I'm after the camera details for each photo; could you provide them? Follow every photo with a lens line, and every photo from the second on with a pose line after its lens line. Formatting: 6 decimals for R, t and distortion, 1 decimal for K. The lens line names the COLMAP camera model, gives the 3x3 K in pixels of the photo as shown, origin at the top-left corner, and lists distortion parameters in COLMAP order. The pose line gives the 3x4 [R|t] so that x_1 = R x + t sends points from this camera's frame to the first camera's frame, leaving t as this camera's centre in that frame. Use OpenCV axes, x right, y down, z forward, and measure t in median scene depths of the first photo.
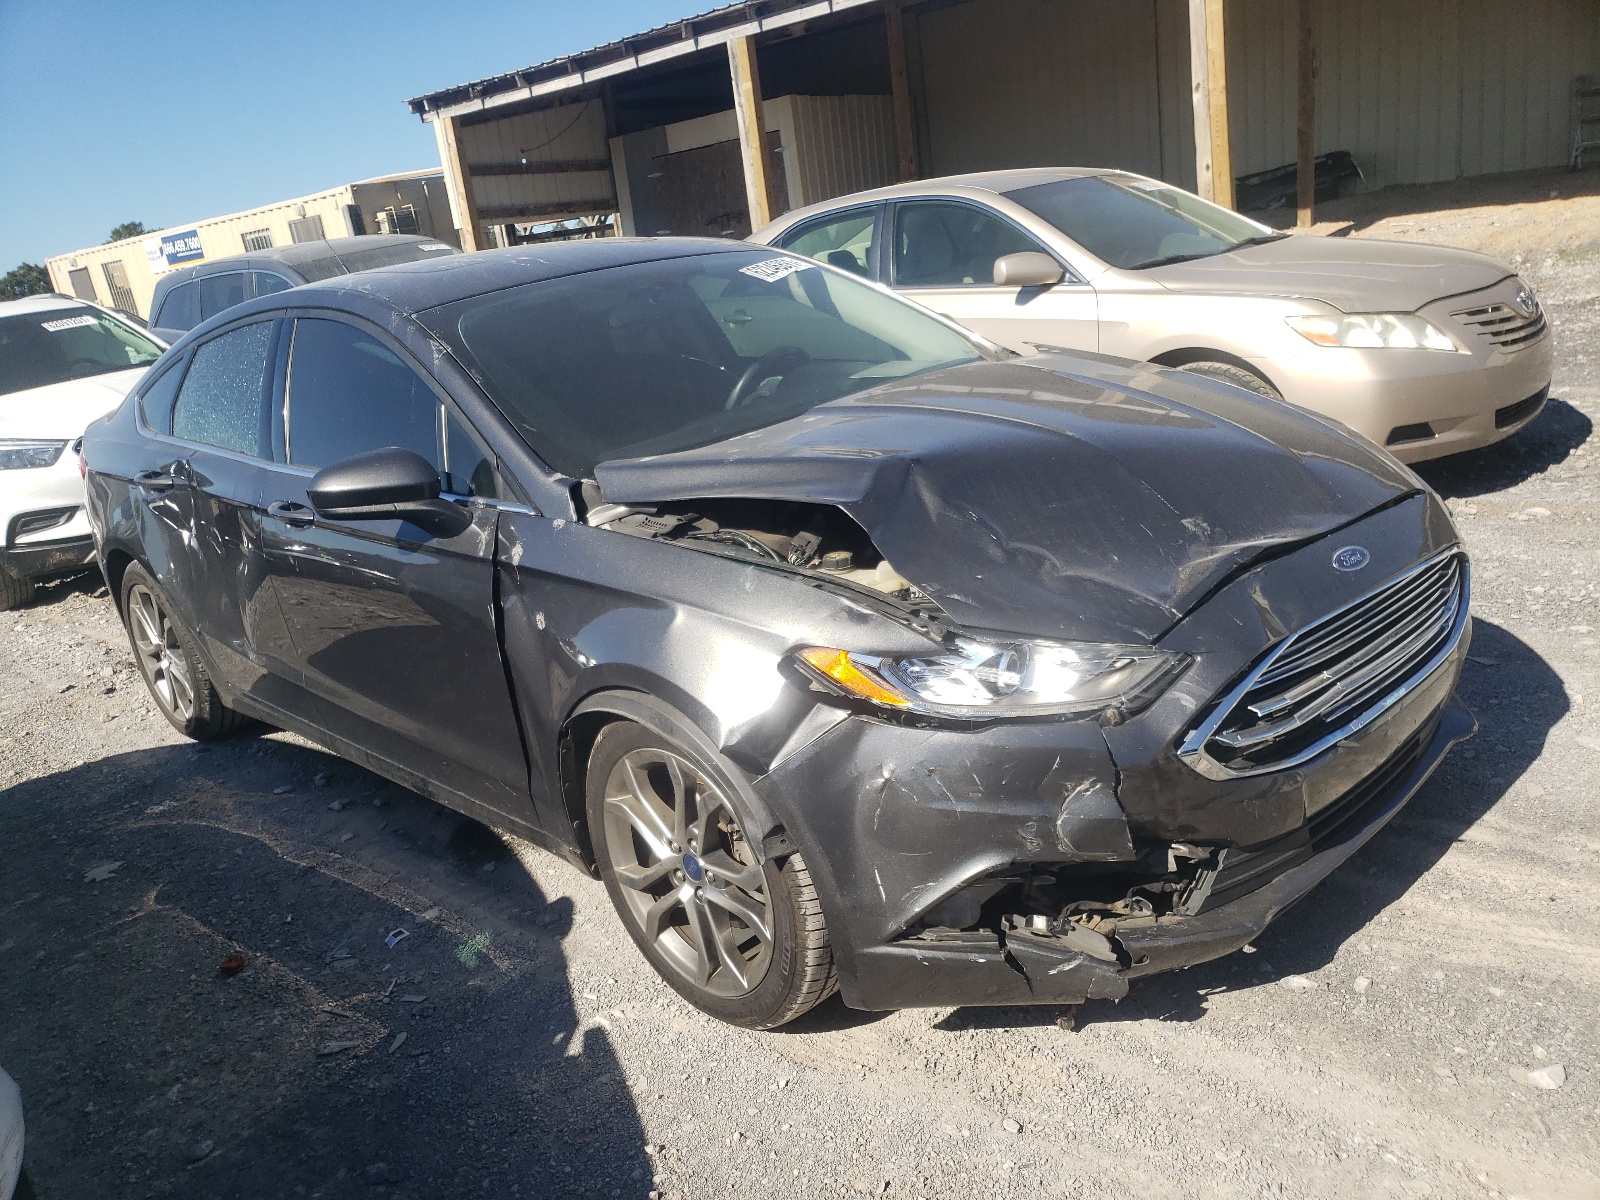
lens RADIAL K [[1329.0, 0, 798.1], [0, 1329.0, 603.5], [0, 0, 1]] dist [-0.006896, 0.023375]
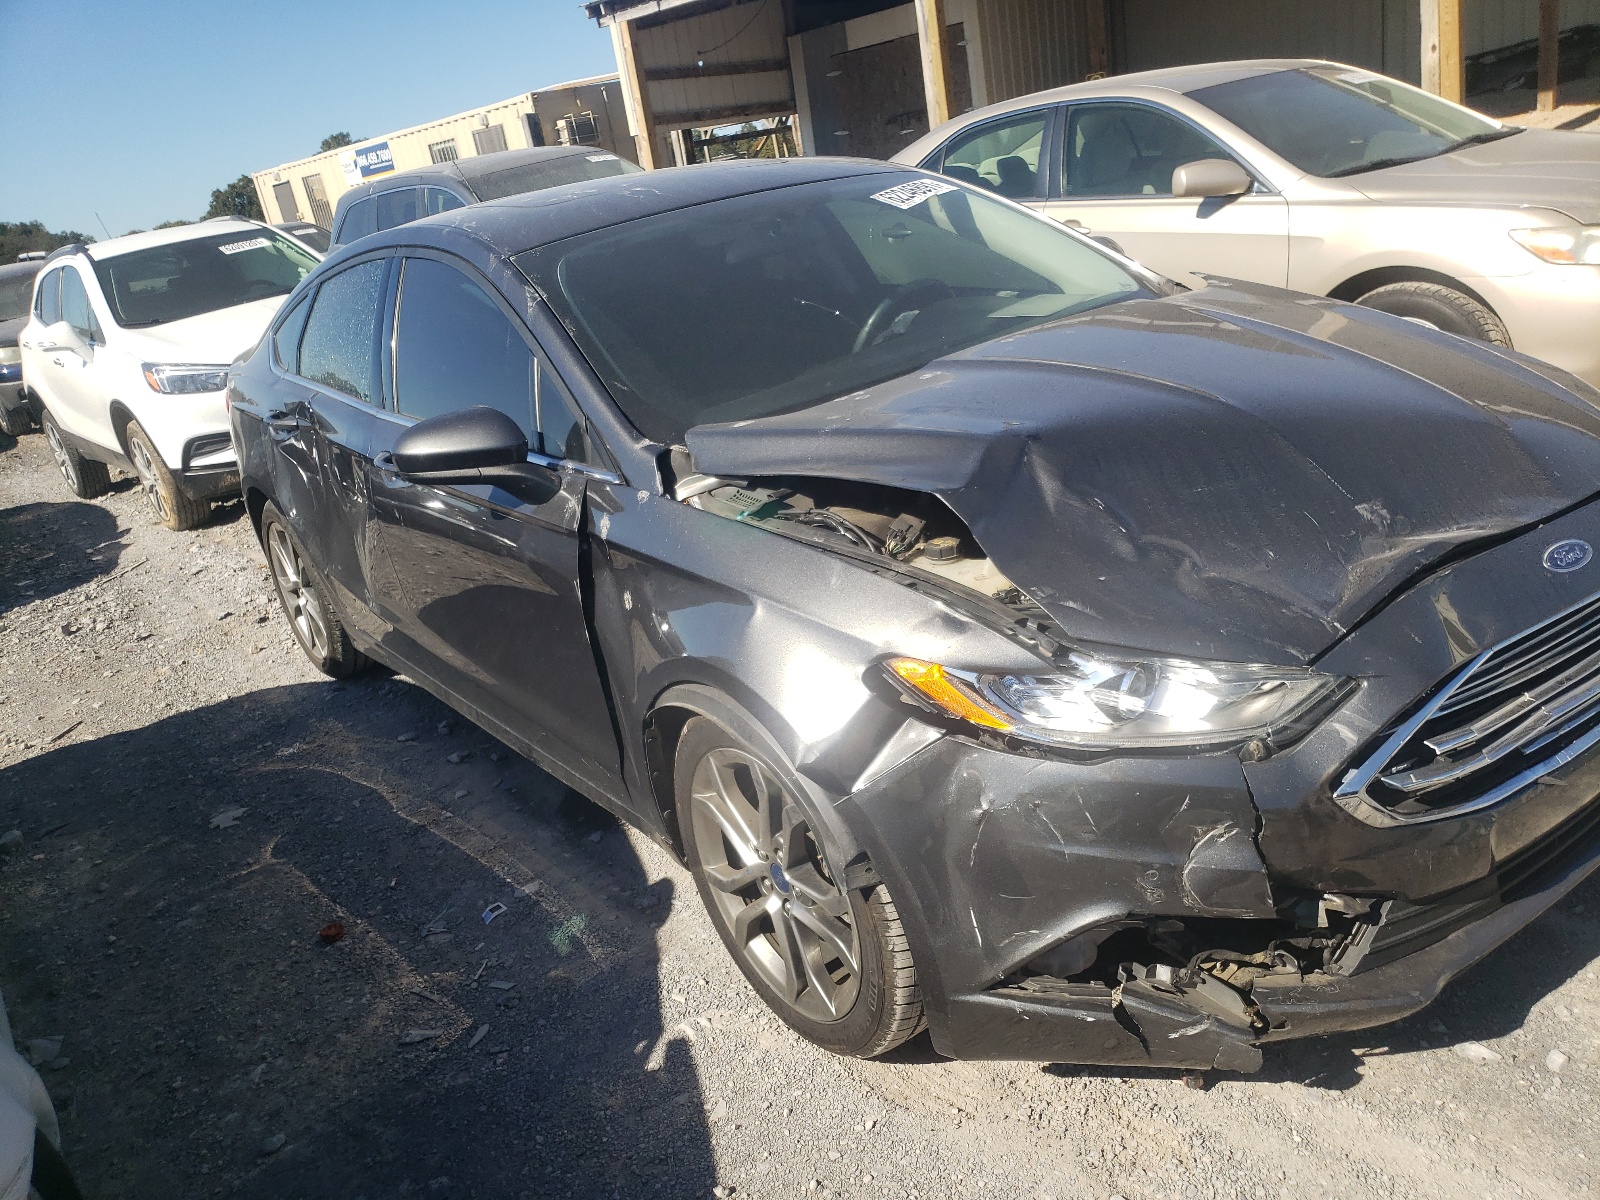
lens RADIAL K [[1329.0, 0, 799.9], [0, 1329.0, 594.5], [0, 0, 1]] dist [-0.006896, 0.023375]
pose [[0.990797, 0.022207, -0.133520, 0.048381], [-0.013486, 0.997737, 0.065867, -0.052718], [0.134680, -0.063460, 0.988855, 0.104172]]
